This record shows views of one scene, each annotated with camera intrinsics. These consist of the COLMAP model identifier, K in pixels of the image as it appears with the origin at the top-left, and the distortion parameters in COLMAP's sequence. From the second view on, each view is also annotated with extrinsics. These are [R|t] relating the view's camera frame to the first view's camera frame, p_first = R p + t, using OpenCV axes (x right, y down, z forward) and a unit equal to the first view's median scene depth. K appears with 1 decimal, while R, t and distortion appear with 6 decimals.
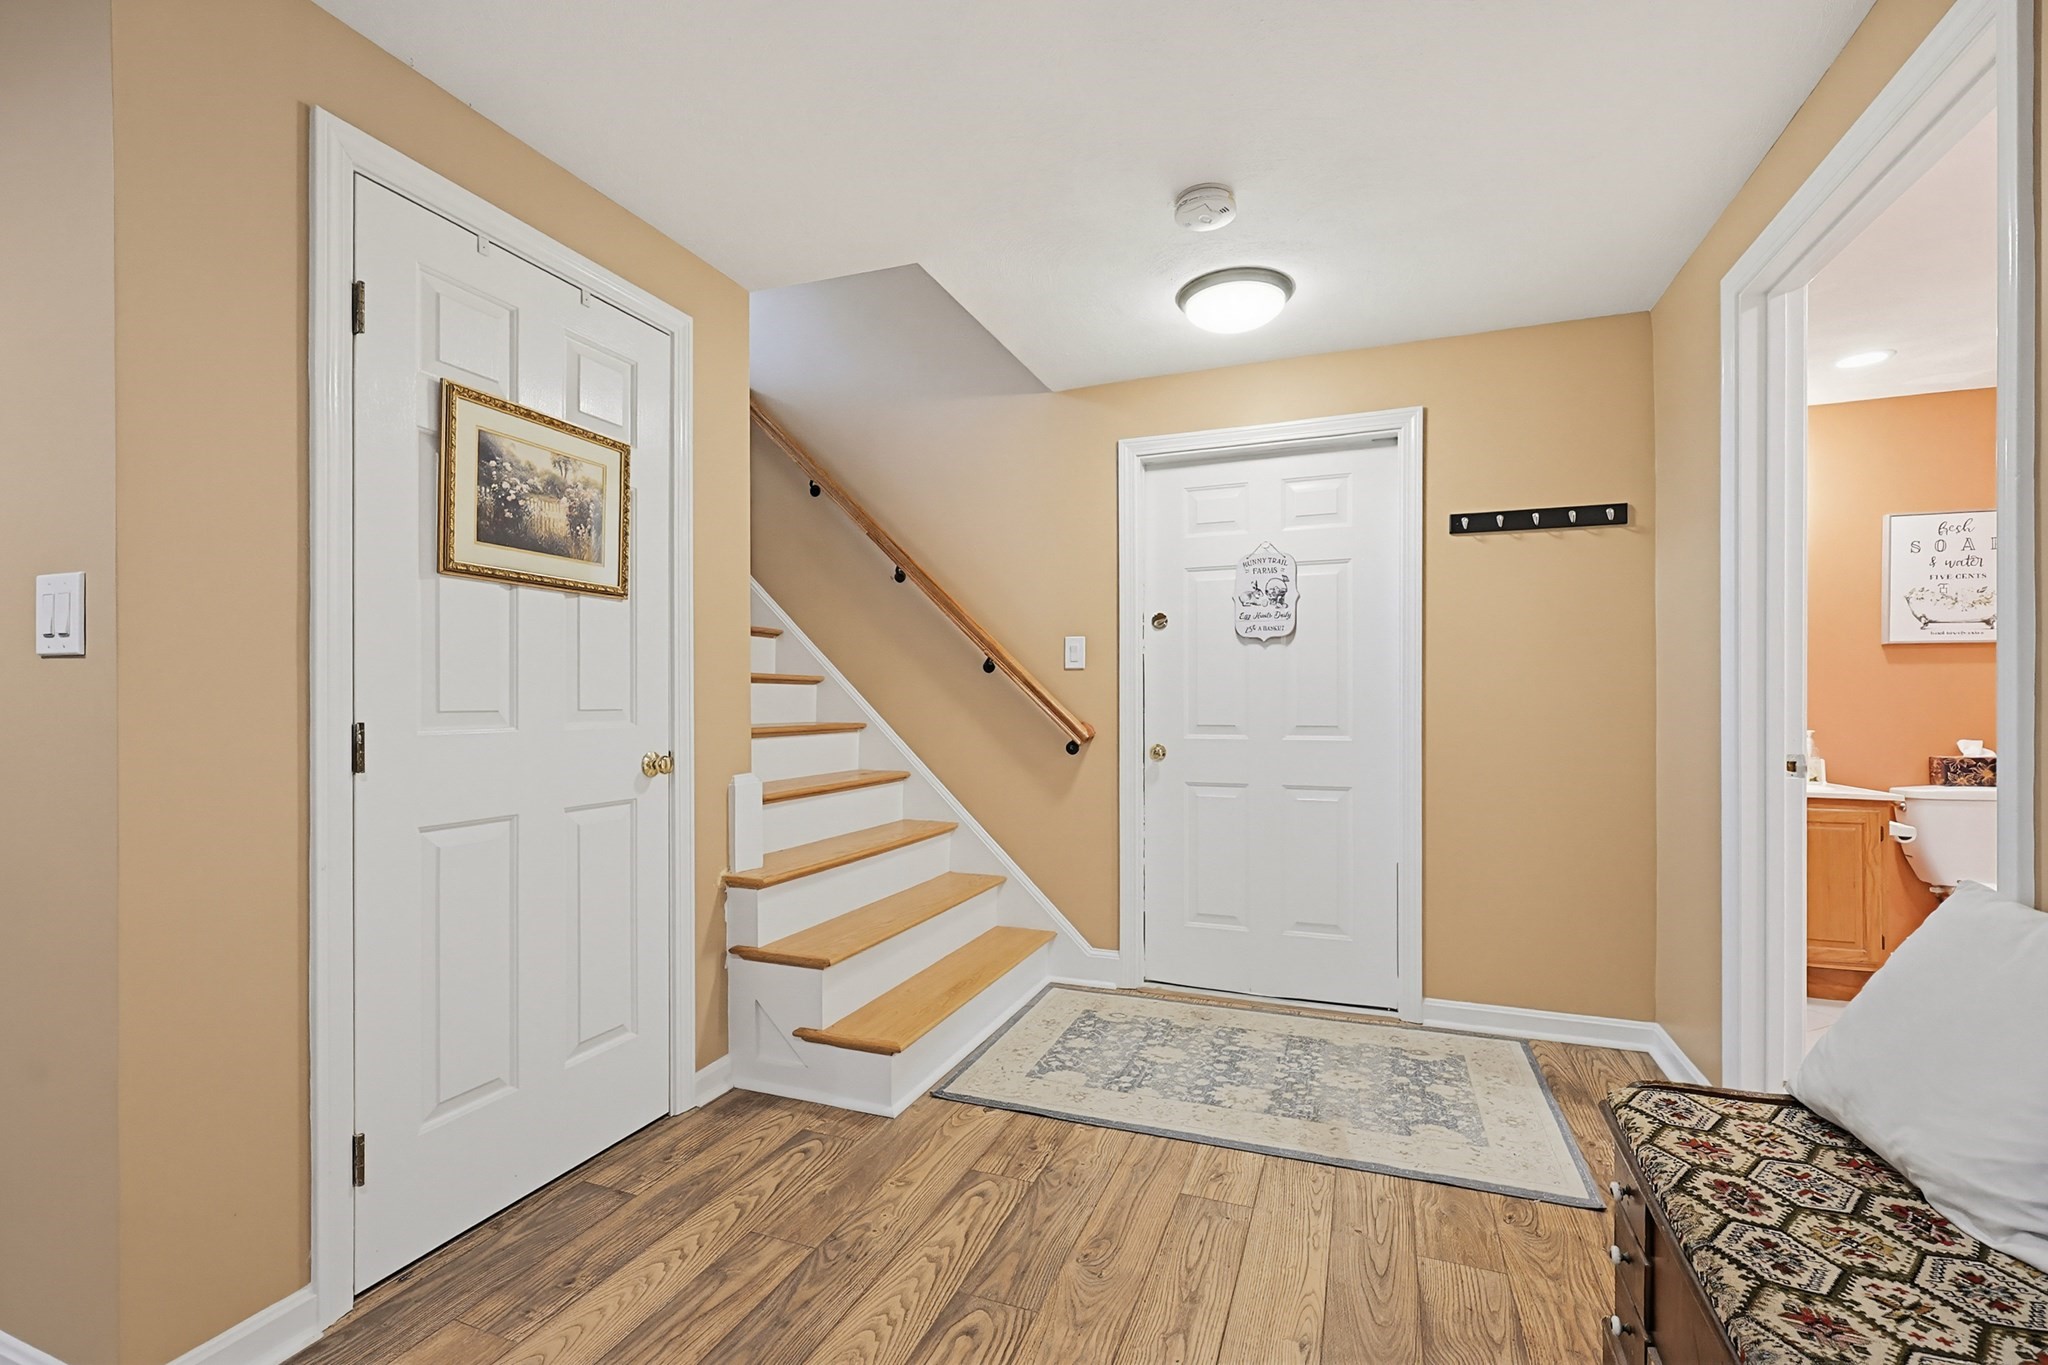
lens RADIAL K [[886.0, 0, 1029.6], [0, 886.0, 695.8], [0, 0, 1]] dist [0.001256, 0.001145]
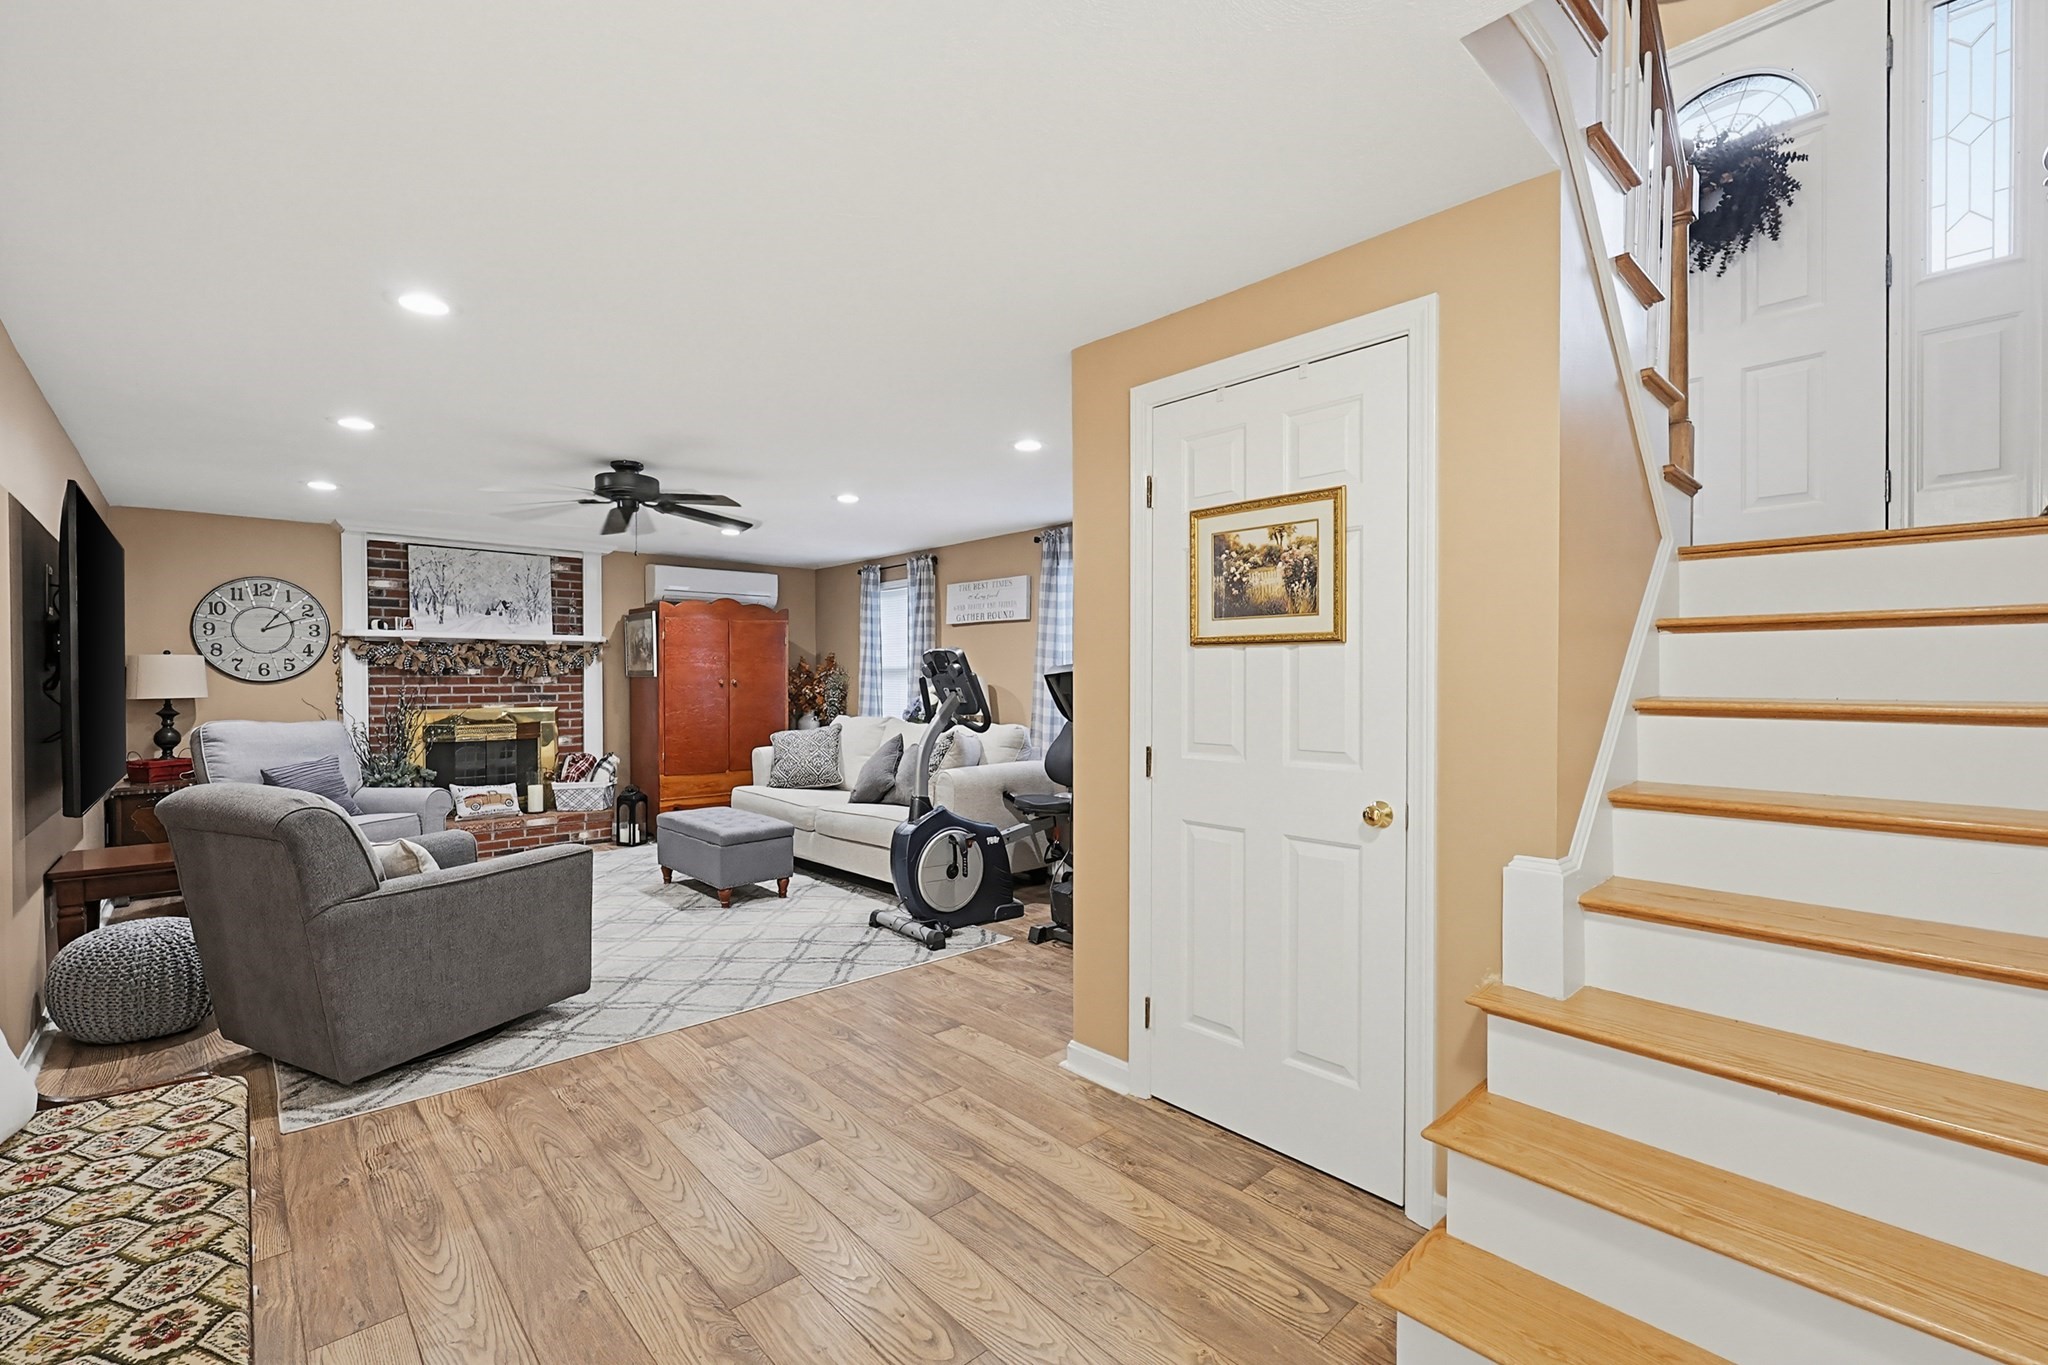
lens RADIAL K [[886.0, 0, 1028.7], [0, 886.0, 695.8], [0, 0, 1]] dist [0.001256, 0.001145]
pose [[-0.435671, 0.016932, -0.899947, 0.665461], [-0.000206, 0.999821, 0.018910, -0.076801], [0.900106, 0.008424, -0.435589, 1.247774]]
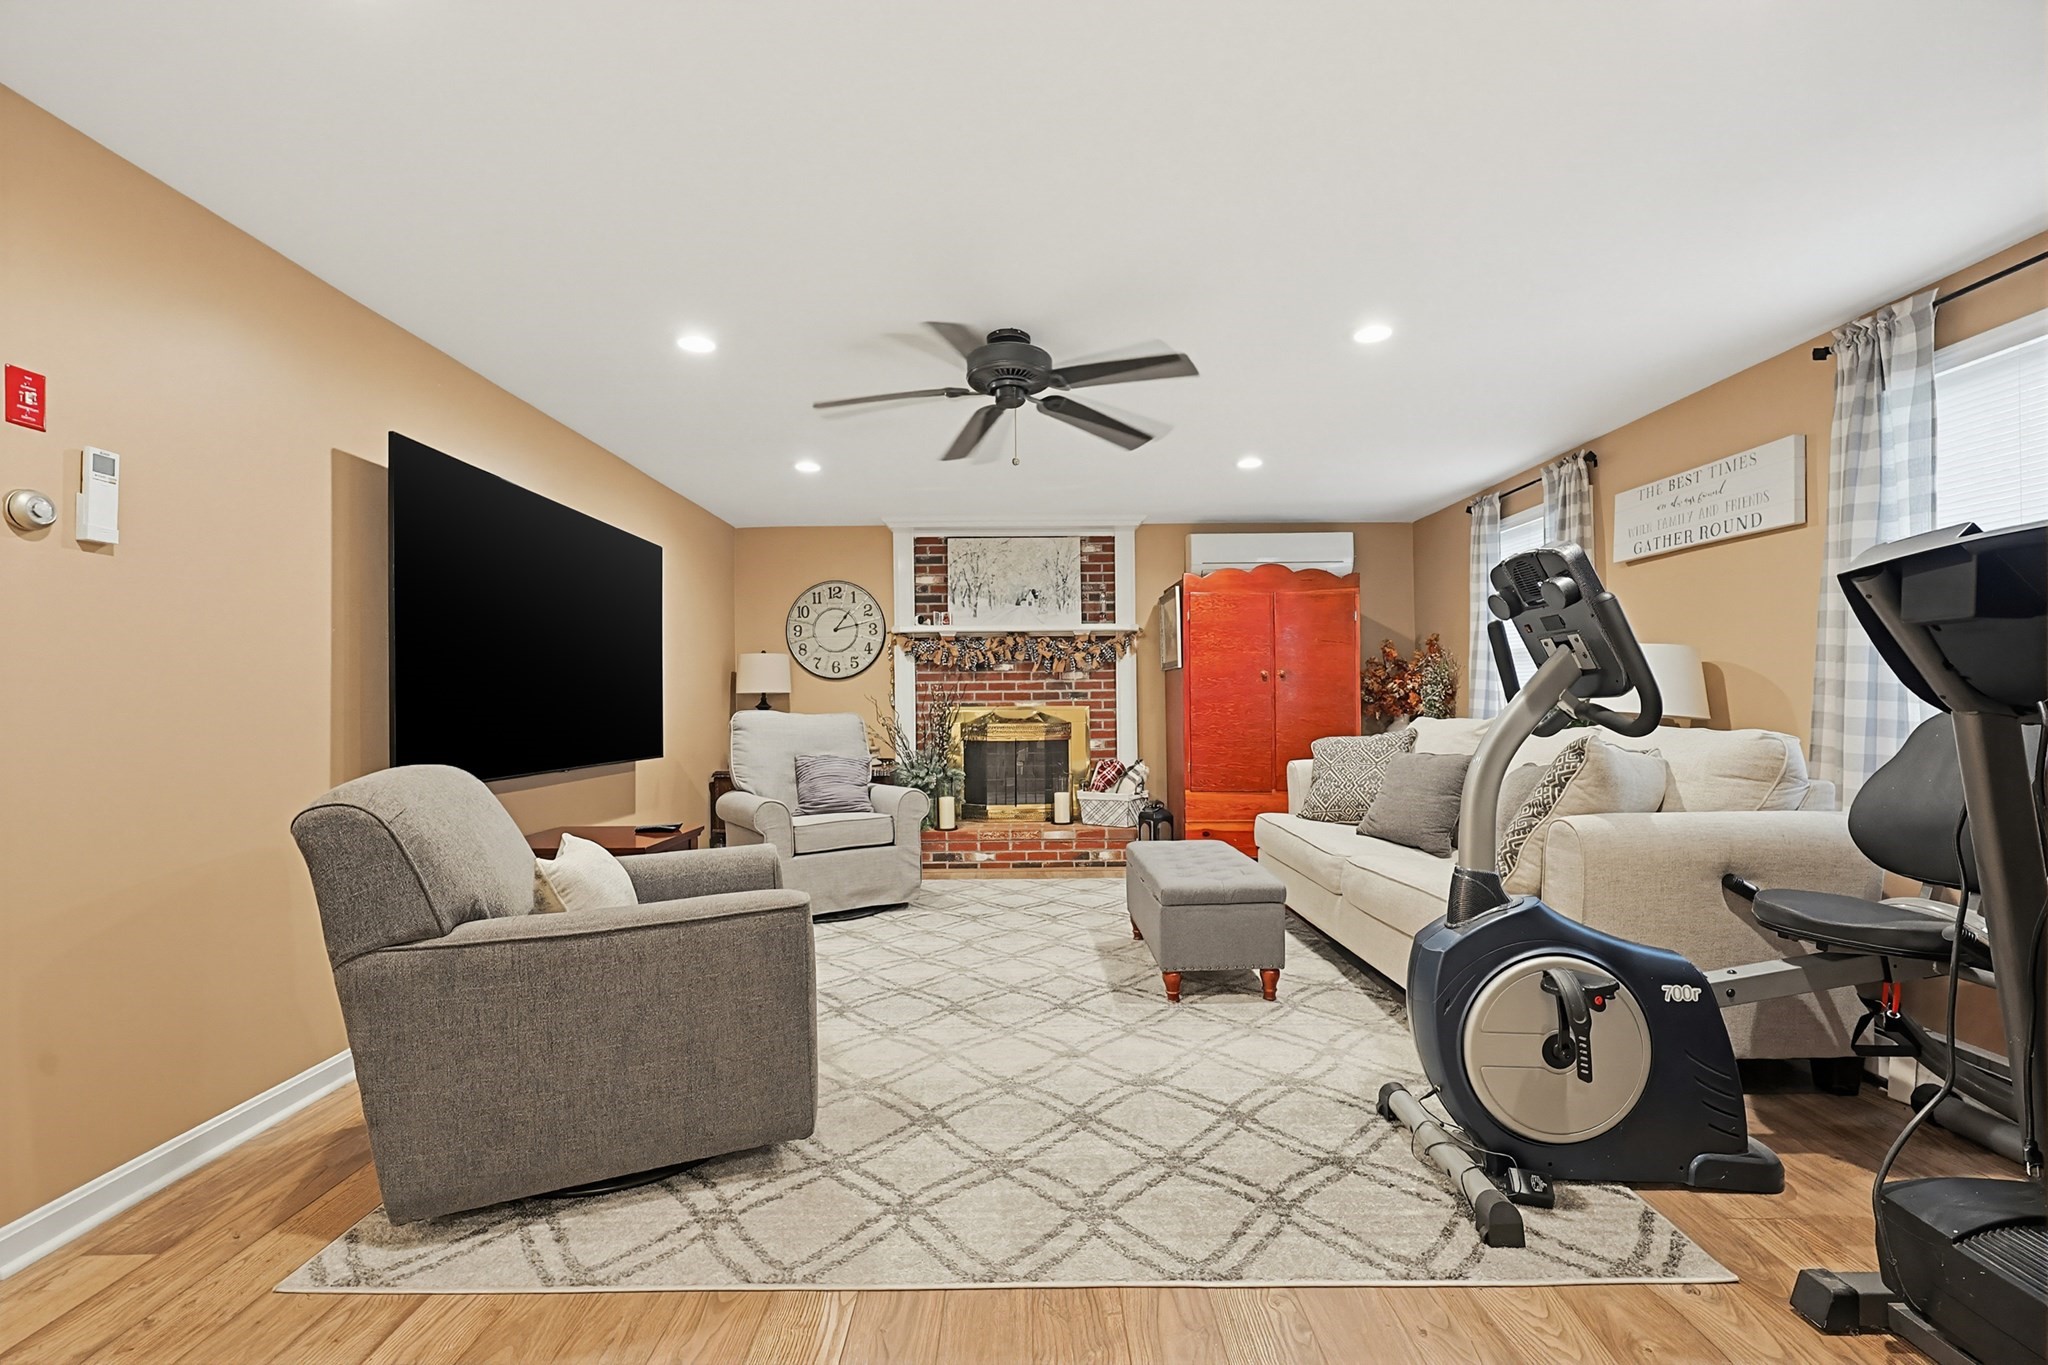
lens RADIAL K [[886.0, 0, 1003.2], [0, 886.0, 691.4], [0, 0, 1]] dist [0.001256, 0.001145]
pose [[-0.931167, 0.004357, -0.364567, 0.127858], [0.008036, 0.999931, -0.008574, -0.028232], [0.364504, -0.010913, -0.931138, 1.004271]]
